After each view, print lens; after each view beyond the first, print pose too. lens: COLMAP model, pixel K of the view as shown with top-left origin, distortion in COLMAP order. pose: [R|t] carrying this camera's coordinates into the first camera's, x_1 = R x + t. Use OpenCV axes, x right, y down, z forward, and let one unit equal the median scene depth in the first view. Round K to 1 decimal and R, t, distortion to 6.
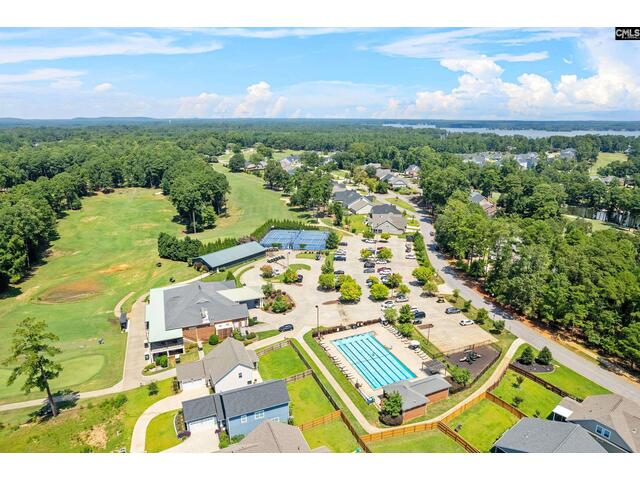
lens RADIAL K [[410.8, 0, 320.0], [0, 410.8, 240.0], [0, 0, 1]] dist [-0.089042, 0.076471]
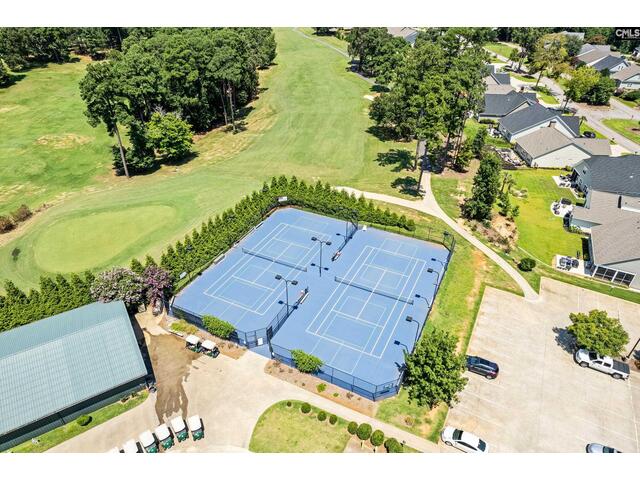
lens RADIAL K [[410.8, 0, 320.0], [0, 410.8, 240.0], [0, 0, 1]] dist [-0.089042, 0.076471]
pose [[0.948357, 0.182815, -0.259227, 0.010833], [-0.099703, 0.947594, 0.303520, -0.091252], [0.301130, -0.261999, 0.916885, 0.567671]]
